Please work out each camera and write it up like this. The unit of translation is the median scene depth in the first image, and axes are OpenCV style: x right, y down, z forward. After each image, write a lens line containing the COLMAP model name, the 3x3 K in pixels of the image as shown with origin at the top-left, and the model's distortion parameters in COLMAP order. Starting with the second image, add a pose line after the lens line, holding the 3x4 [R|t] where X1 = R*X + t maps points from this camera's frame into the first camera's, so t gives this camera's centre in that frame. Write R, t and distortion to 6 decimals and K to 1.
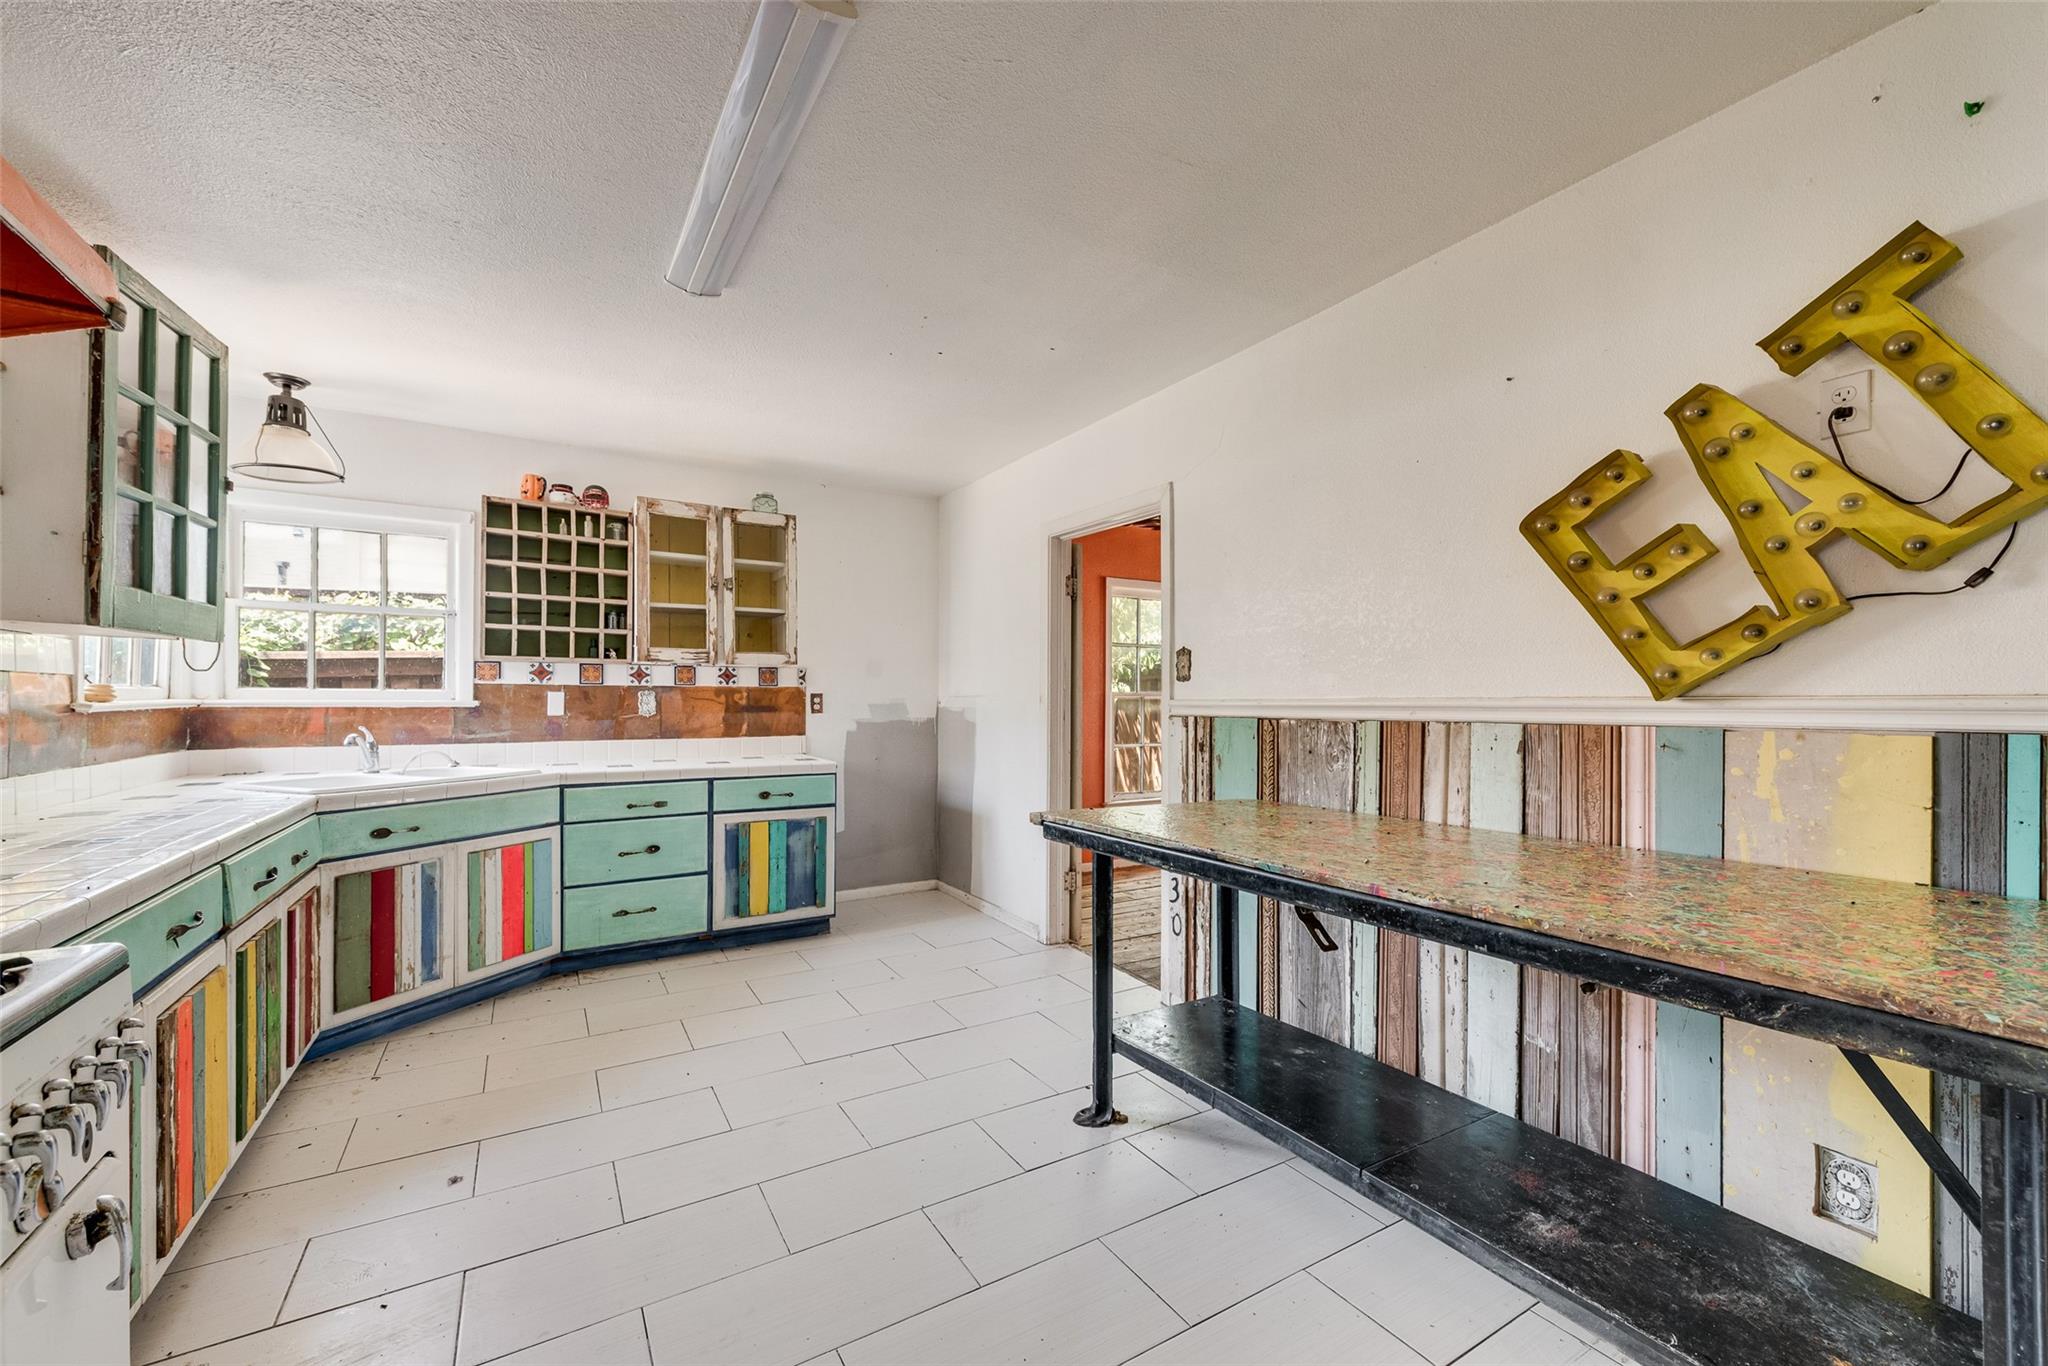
lens RADIAL K [[799.8, 0, 1025.2], [0, 799.8, 697.0], [0, 0, 1]] dist [0.018629, -0.006841]
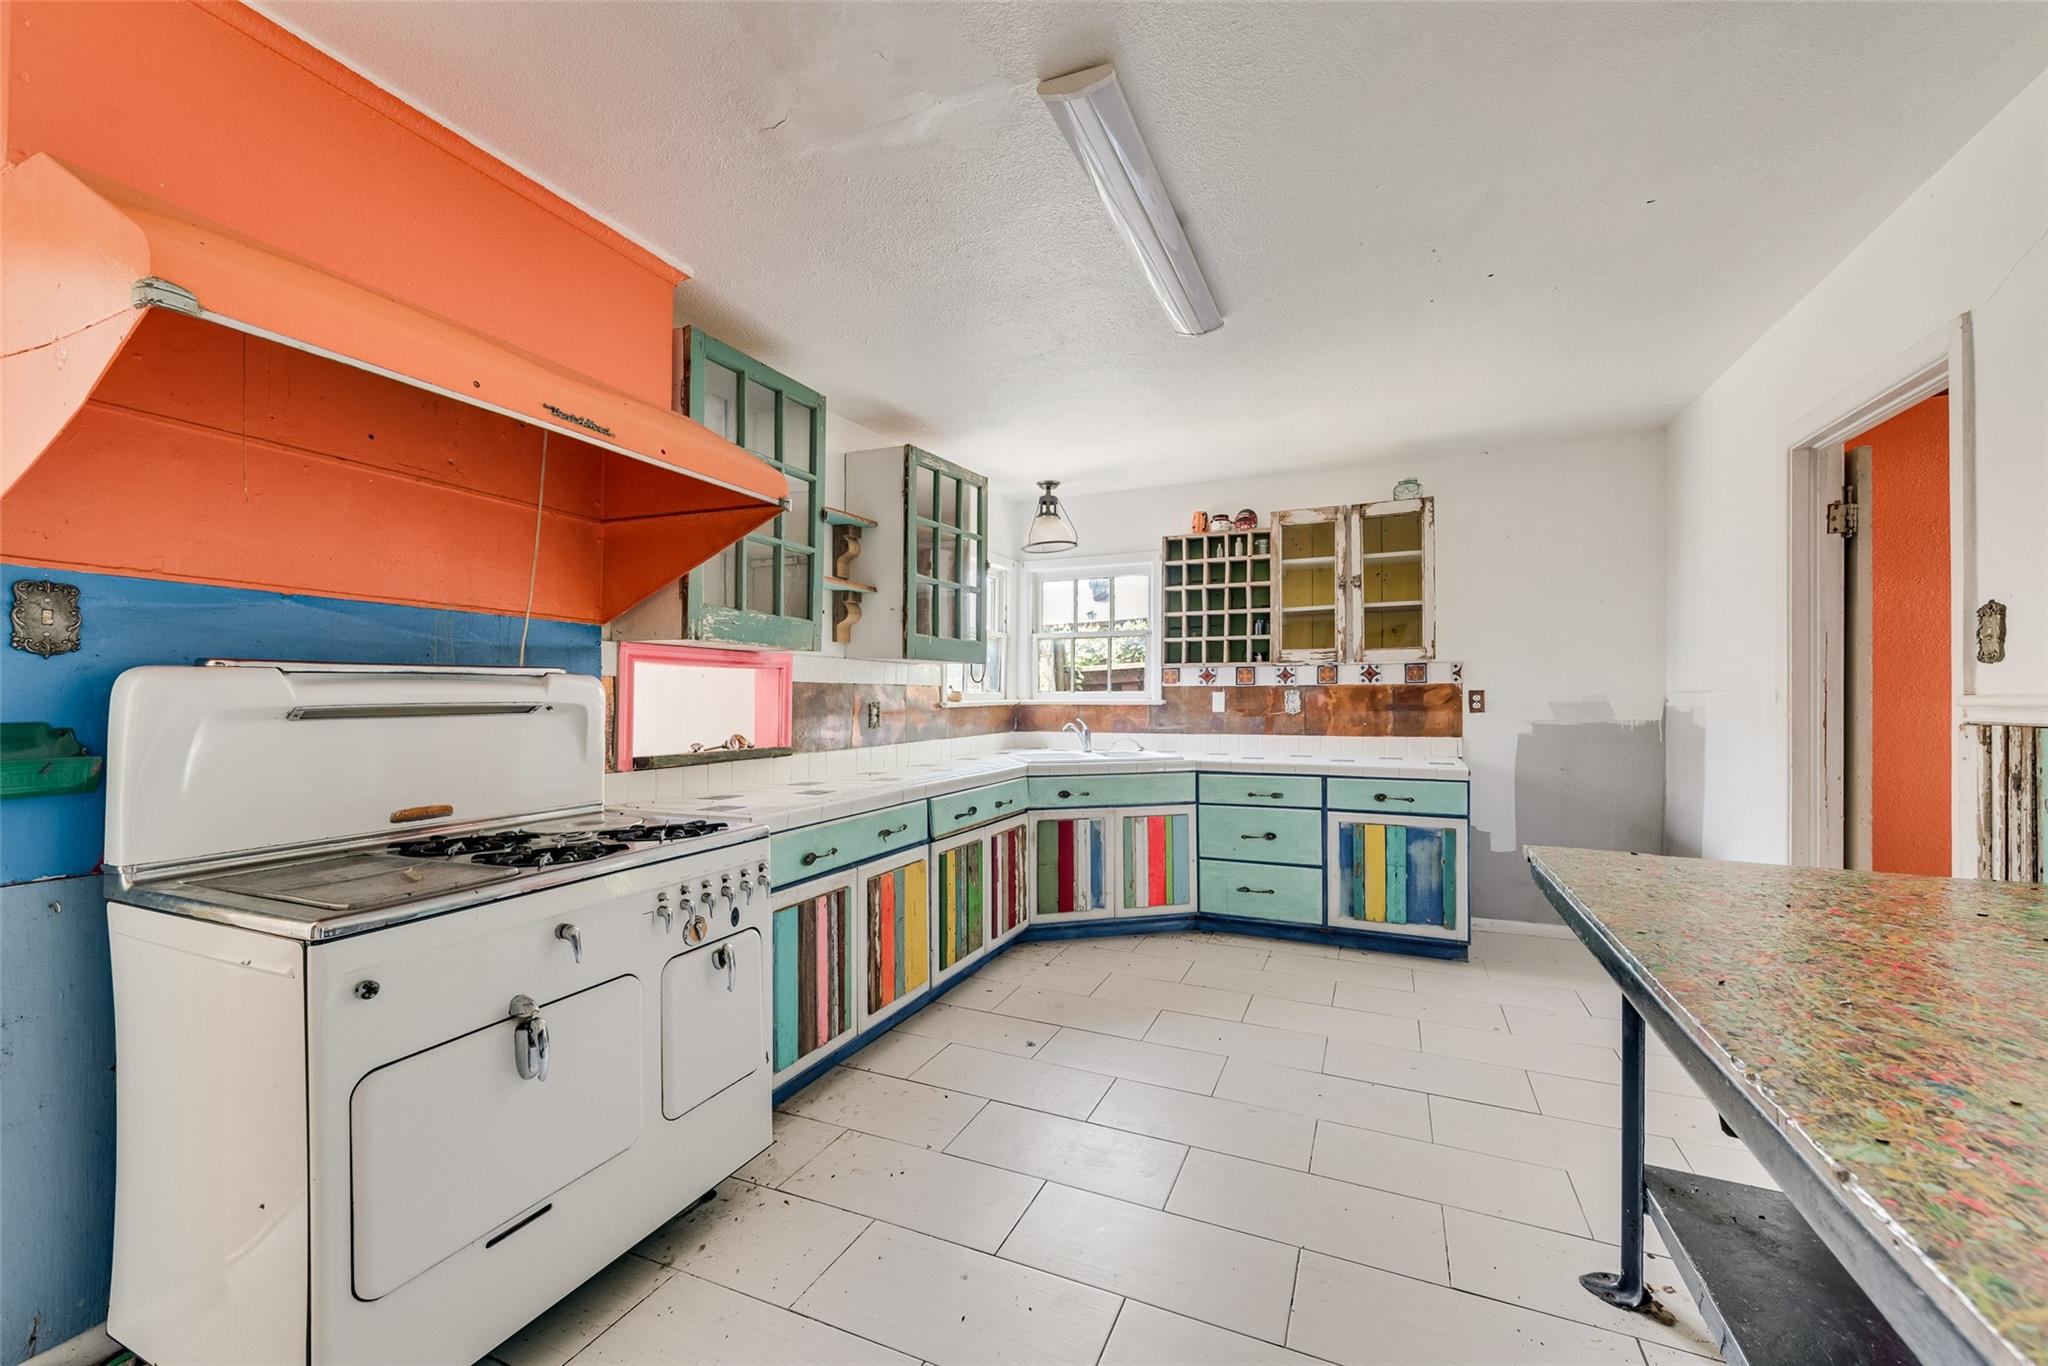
lens RADIAL K [[799.8, 0, 1025.2], [0, 799.8, 697.0], [0, 0, 1]] dist [0.018629, -0.006841]
pose [[0.574794, -0.005642, -0.818279, 0.222262], [0.008171, 0.999966, -0.001155, -0.000186], [0.818258, -0.006022, 0.574820, 0.102883]]
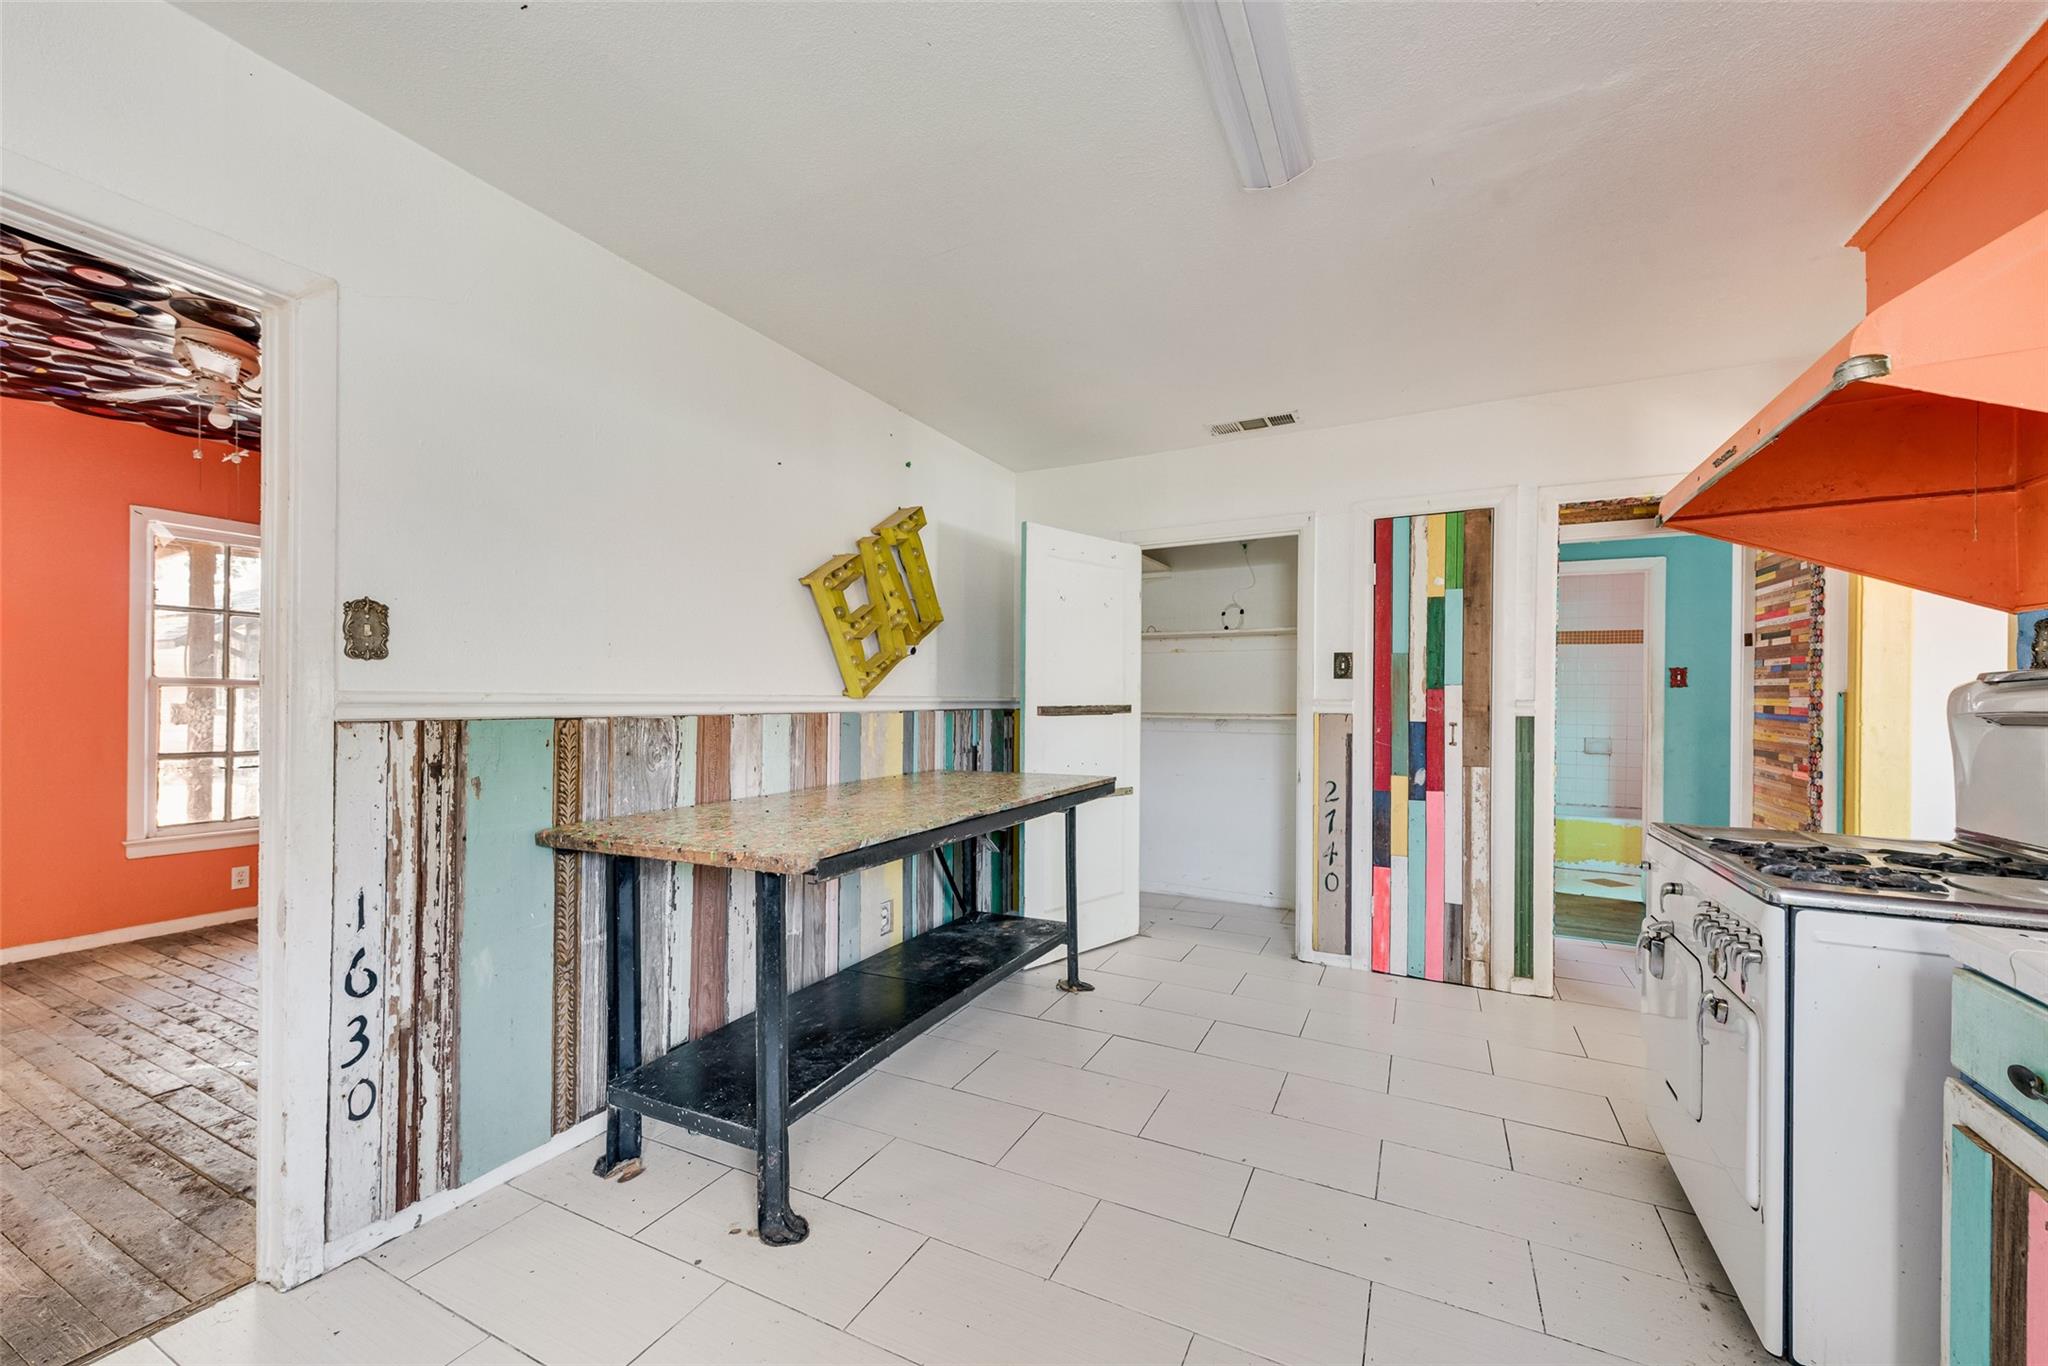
lens RADIAL K [[799.8, 0, 1025.2], [0, 799.8, 697.0], [0, 0, 1]] dist [0.018629, -0.006841]
pose [[-0.530604, -0.002498, 0.847616, -0.426399], [-0.012690, 0.999907, -0.004997, 0.003033], [-0.847525, -0.013408, -0.530587, 0.741394]]
